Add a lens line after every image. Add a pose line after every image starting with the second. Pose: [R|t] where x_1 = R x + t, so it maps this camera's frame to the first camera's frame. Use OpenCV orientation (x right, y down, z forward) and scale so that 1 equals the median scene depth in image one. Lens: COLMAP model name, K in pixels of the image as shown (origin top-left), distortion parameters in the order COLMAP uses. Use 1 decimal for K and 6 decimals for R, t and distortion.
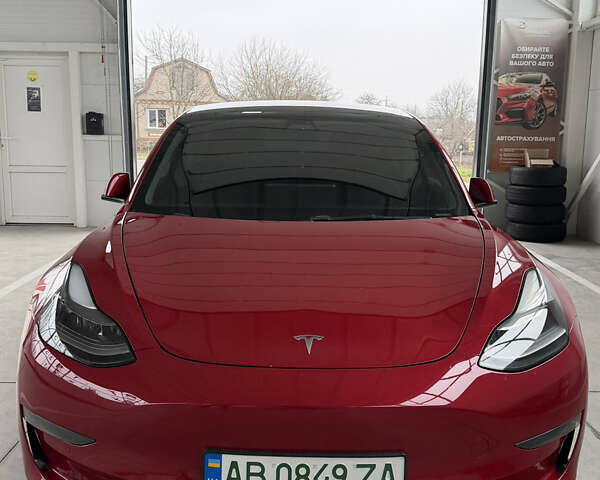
lens RADIAL K [[666.3, 0, 300.0], [0, 666.3, 240.0], [0, 0, 1]] dist [0.164794, -0.352166]
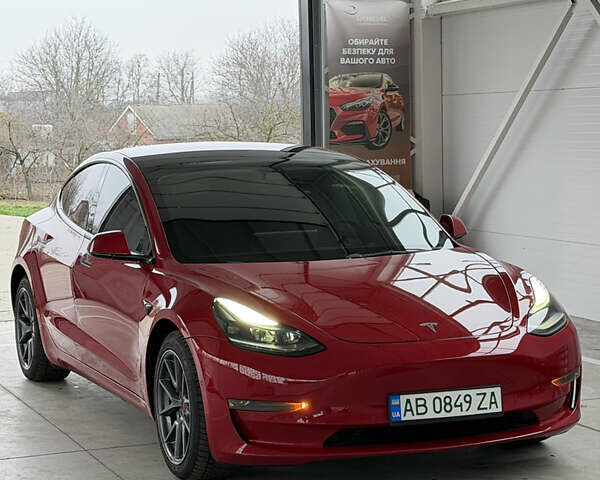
lens RADIAL K [[1542.4, 0, 300.0], [0, 1542.4, 240.0], [0, 0, 1]] dist [0.141145, 0.318713]
pose [[0.926761, -0.064640, 0.370047, -0.356110], [0.096693, 0.992939, -0.068714, 0.039031], [-0.362993, 0.099463, 0.926468, -0.498454]]
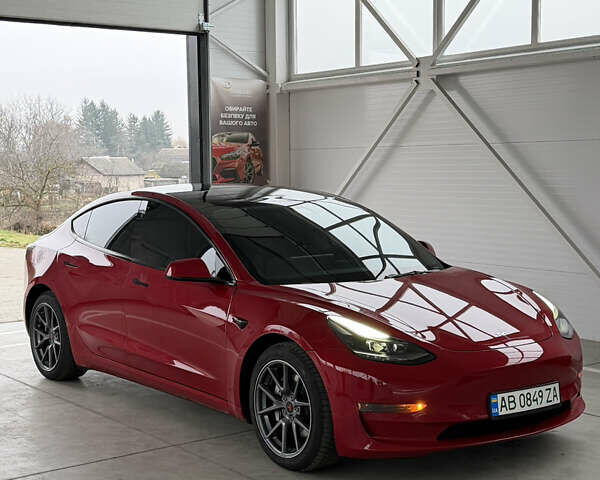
lens RADIAL K [[1022.3, 0, 300.0], [0, 1022.3, 240.0], [0, 0, 1]] dist [0.168533, 0.007742]
pose [[0.798850, -0.069683, 0.597481, -0.491064], [0.121885, 0.991415, -0.047338, -0.009977], [-0.589052, 0.110640, 0.800485, -0.228523]]
